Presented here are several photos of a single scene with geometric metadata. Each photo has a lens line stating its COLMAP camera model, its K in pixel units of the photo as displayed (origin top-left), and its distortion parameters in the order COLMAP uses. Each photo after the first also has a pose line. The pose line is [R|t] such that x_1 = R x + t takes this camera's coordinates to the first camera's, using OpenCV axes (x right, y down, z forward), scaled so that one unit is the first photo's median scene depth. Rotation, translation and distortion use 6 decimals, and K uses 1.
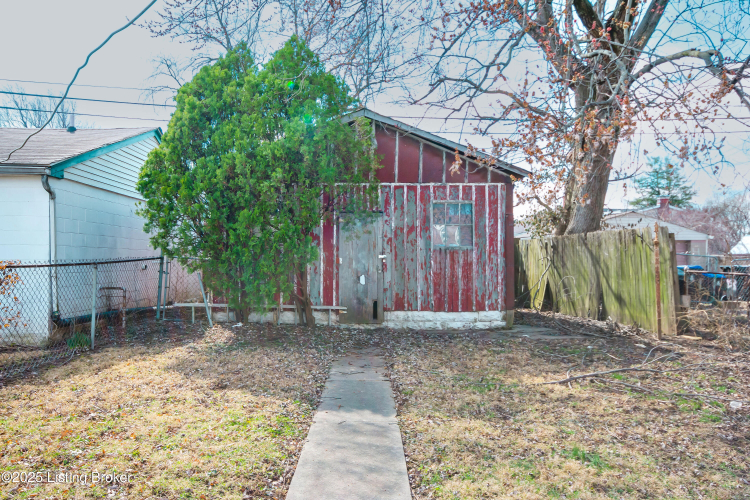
lens RADIAL K [[571.6, 0, 375.7], [0, 571.6, 251.2], [0, 0, 1]] dist [0.047549, 0.002408]
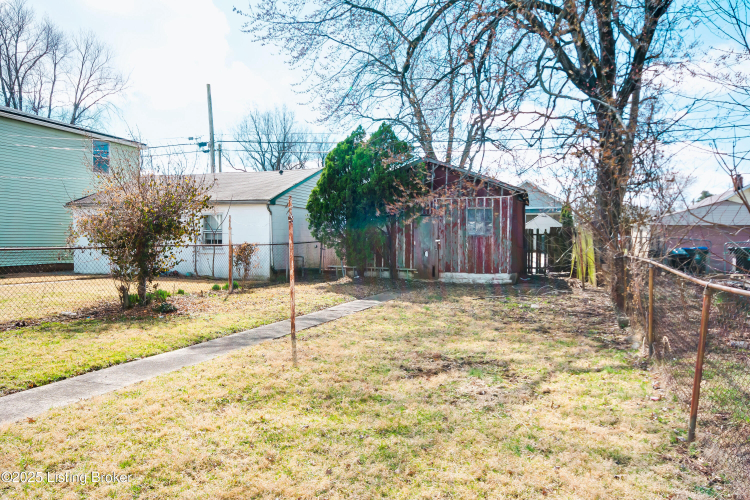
lens RADIAL K [[571.6, 0, 374.3], [0, 571.6, 248.7], [0, 0, 1]] dist [0.047549, 0.002408]
pose [[0.943097, 0.004469, -0.332487, 0.405530], [0.003328, 0.999733, 0.022875, -0.006860], [0.332501, -0.022680, 0.942830, -0.696242]]
